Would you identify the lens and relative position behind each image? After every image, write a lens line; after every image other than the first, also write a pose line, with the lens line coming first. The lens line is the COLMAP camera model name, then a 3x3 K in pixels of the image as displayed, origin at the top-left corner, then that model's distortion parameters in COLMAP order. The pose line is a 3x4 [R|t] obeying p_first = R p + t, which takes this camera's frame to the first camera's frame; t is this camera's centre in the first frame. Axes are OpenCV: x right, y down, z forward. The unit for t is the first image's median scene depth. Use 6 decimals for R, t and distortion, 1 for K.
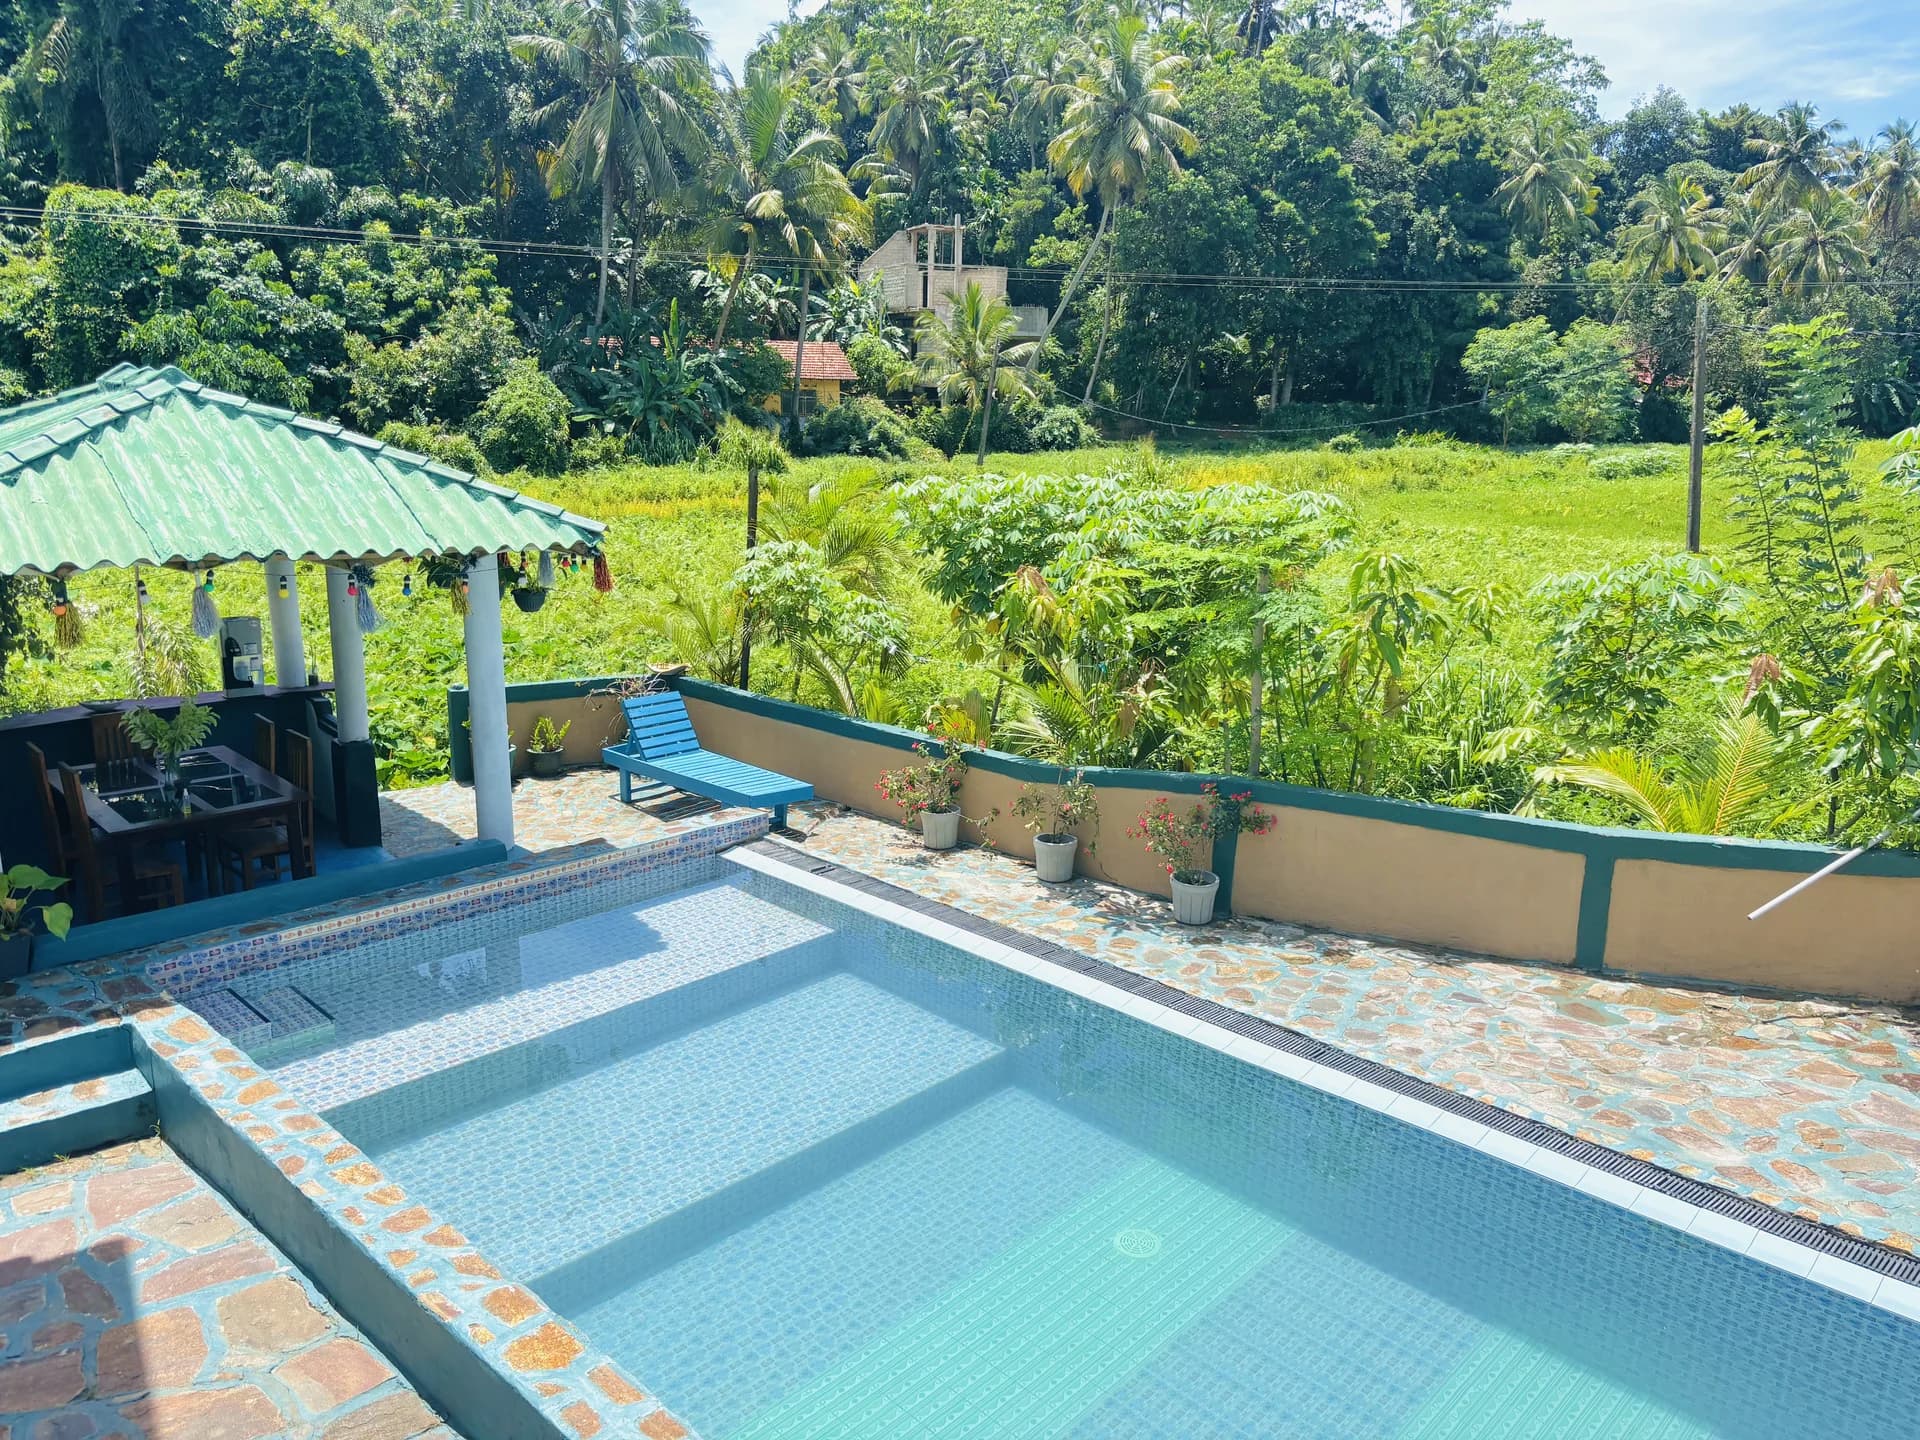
lens RADIAL K [[1471.9, 0, 976.2], [0, 1471.9, 756.2], [0, 0, 1]] dist [0.034420, -0.049483]
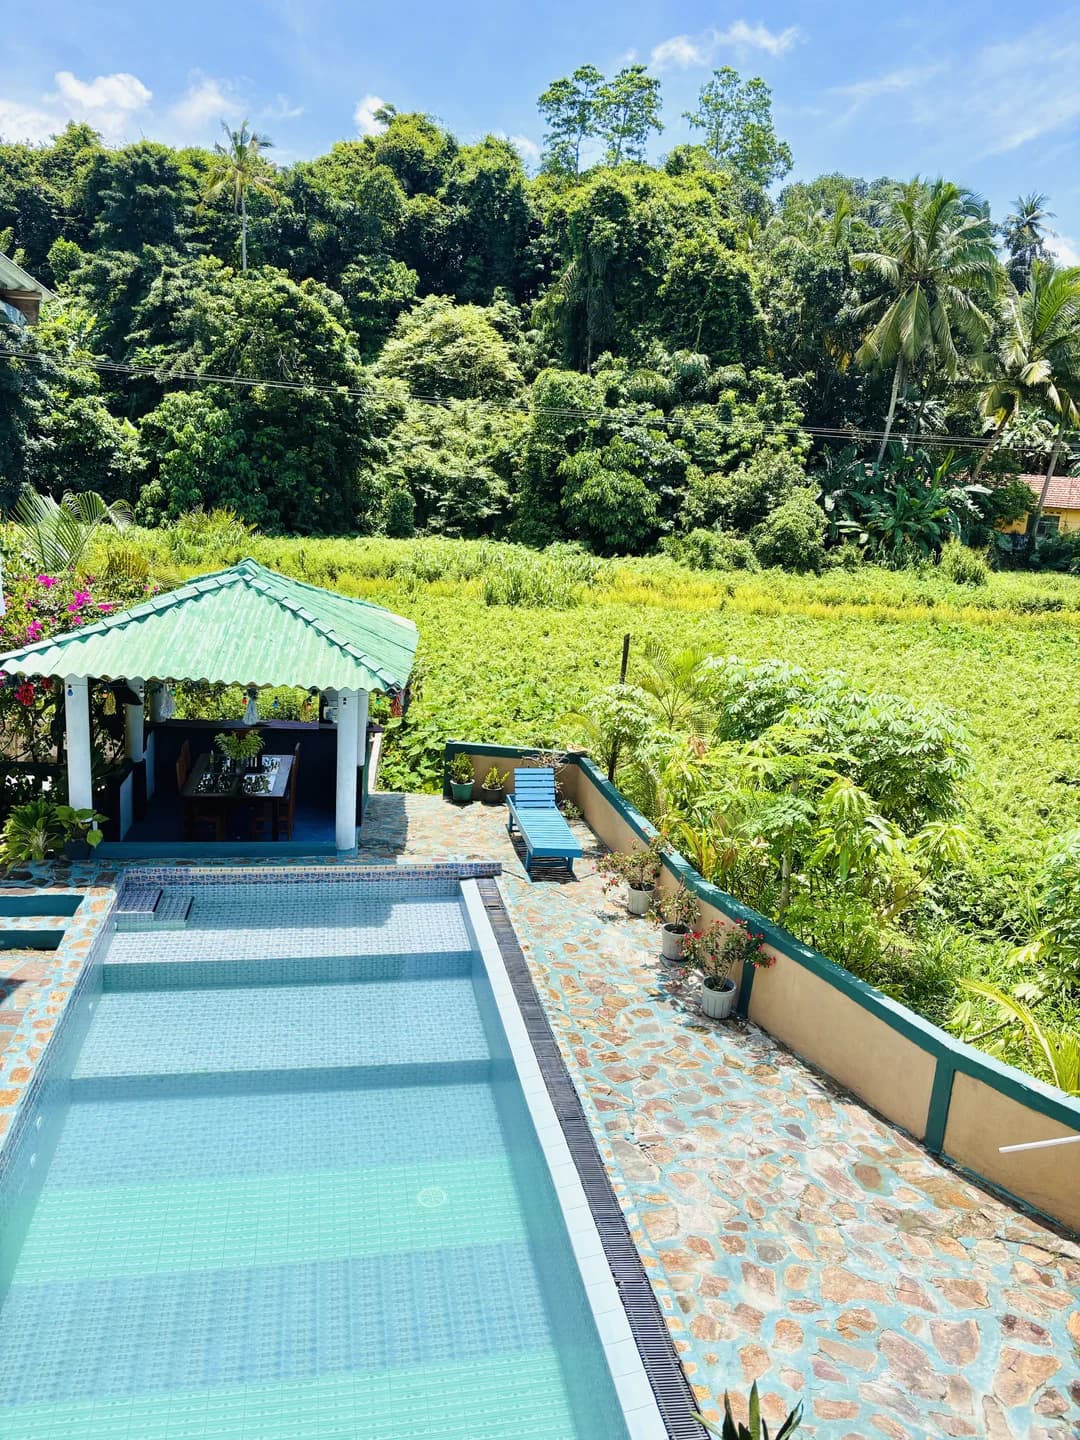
lens RADIAL K [[1103.9, 0, 538.0], [0, 1103.9, 732.2], [0, 0, 1]] dist [0.034420, -0.049483]
pose [[0.817764, 0.174627, -0.548423, 0.107492], [-0.186863, 0.981798, 0.033986, -0.030531], [0.544376, 0.074688, 0.835510, 0.002802]]
